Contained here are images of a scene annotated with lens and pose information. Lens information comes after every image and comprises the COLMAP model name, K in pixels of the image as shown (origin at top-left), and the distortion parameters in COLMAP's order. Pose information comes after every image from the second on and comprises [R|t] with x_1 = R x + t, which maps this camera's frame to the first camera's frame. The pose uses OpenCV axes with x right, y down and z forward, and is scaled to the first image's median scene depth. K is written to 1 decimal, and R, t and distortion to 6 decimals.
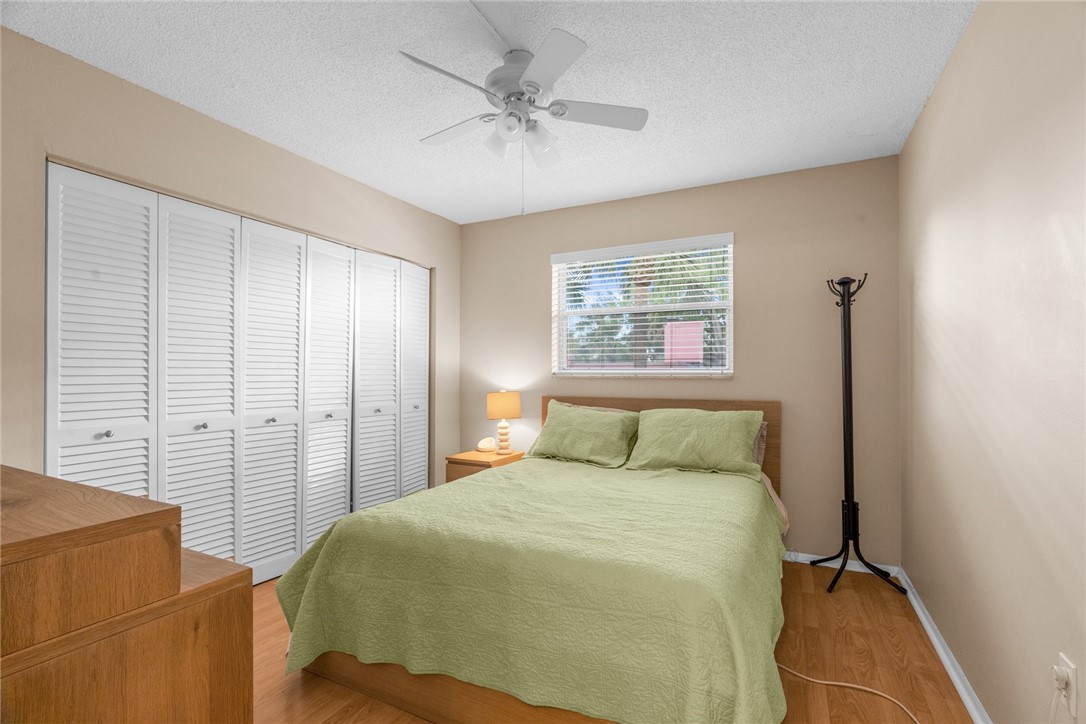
lens RADIAL K [[492.3, 0, 546.0], [0, 492.3, 366.0], [0, 0, 1]] dist [-0.002883, 0.001716]
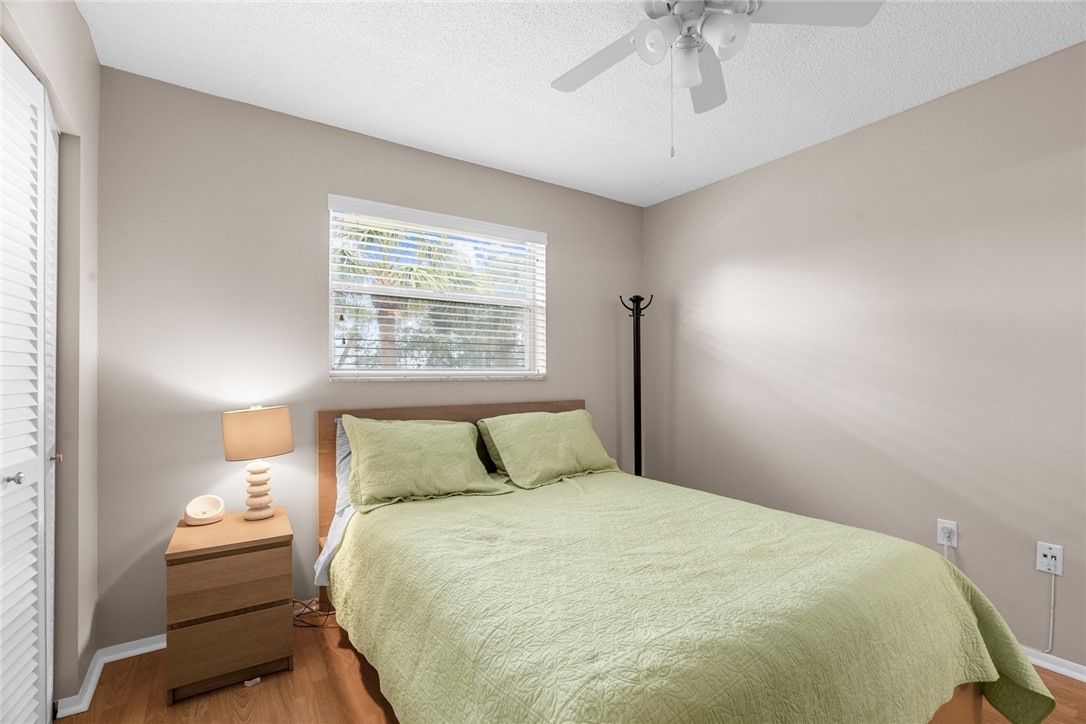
lens RADIAL K [[492.3, 0, 541.9], [0, 492.3, 362.7], [0, 0, 1]] dist [-0.002883, 0.001716]
pose [[0.495174, 0.021151, 0.868536, -0.506328], [-0.005669, 0.999761, -0.021115, 0.013019], [-0.868775, 0.005532, 0.495176, 0.528925]]
